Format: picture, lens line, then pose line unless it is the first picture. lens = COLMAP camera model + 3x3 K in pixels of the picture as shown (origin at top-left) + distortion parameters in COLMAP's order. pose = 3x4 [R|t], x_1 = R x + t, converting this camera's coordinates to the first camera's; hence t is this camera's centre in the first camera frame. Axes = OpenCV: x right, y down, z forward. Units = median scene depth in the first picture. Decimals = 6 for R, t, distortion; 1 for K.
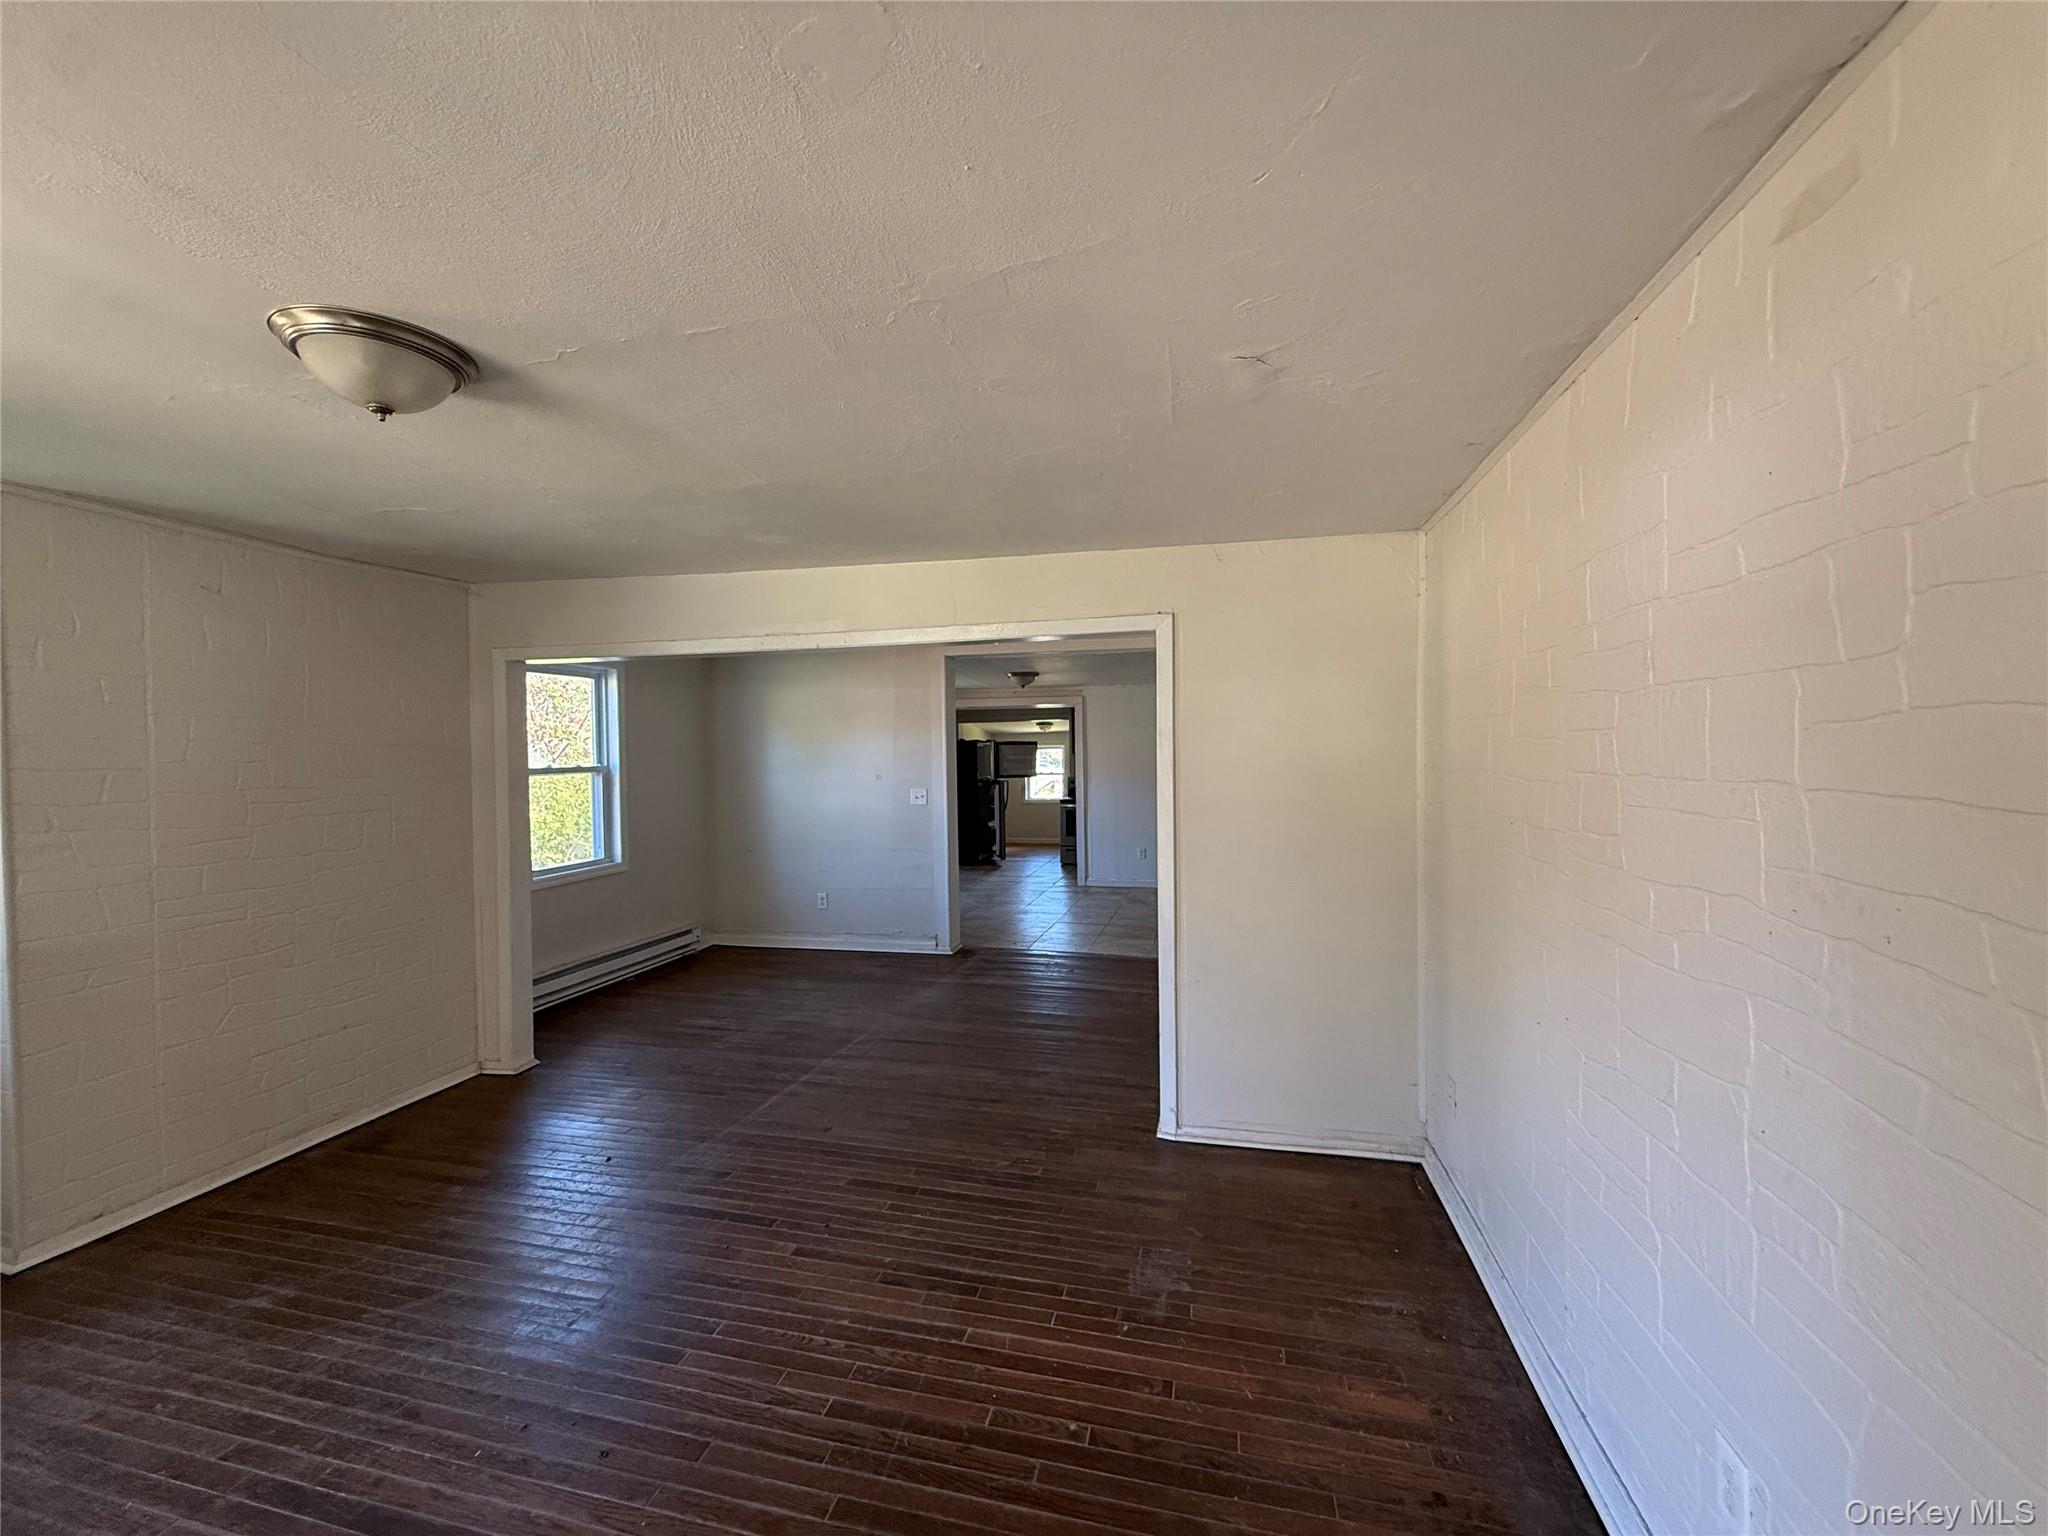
lens RADIAL K [[817.8, 0, 1024.1], [0, 817.8, 765.9], [0, 0, 1]] dist [0.001605, 0.000224]
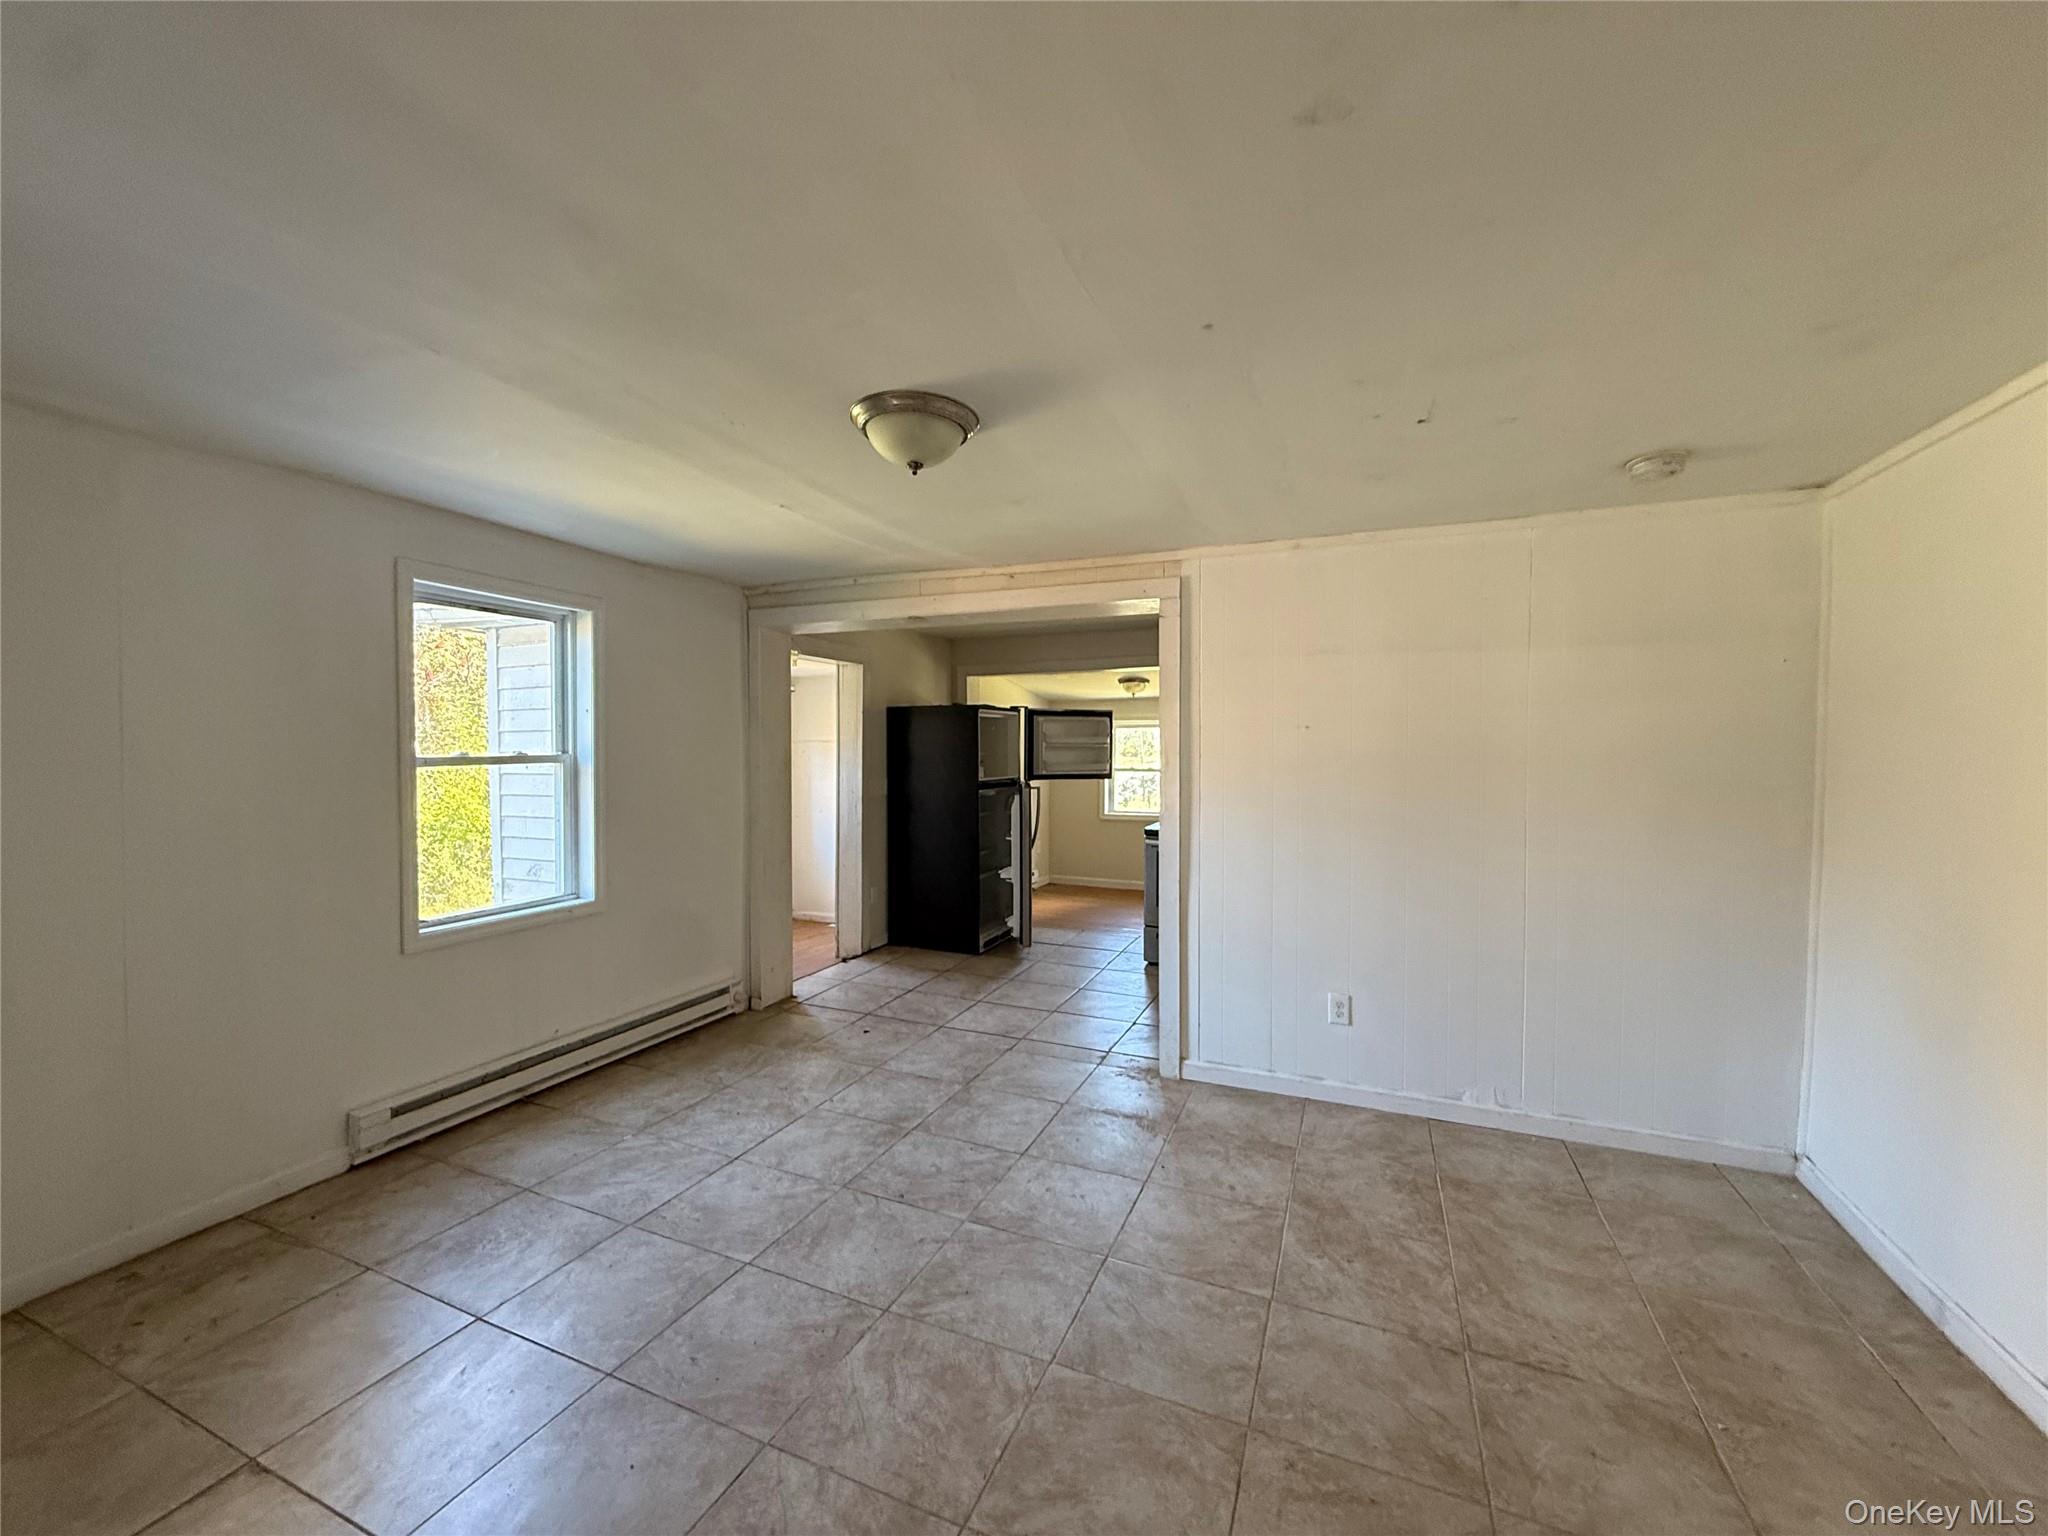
lens RADIAL K [[817.8, 0, 1024.0], [0, 817.8, 772.5], [0, 0, 1]] dist [0.001605, 0.000224]
pose [[0.985360, 0.008202, -0.170291, 0.050897], [-0.004598, 0.999757, 0.021548, -0.001063], [0.170426, -0.020450, 0.985158, 0.475045]]
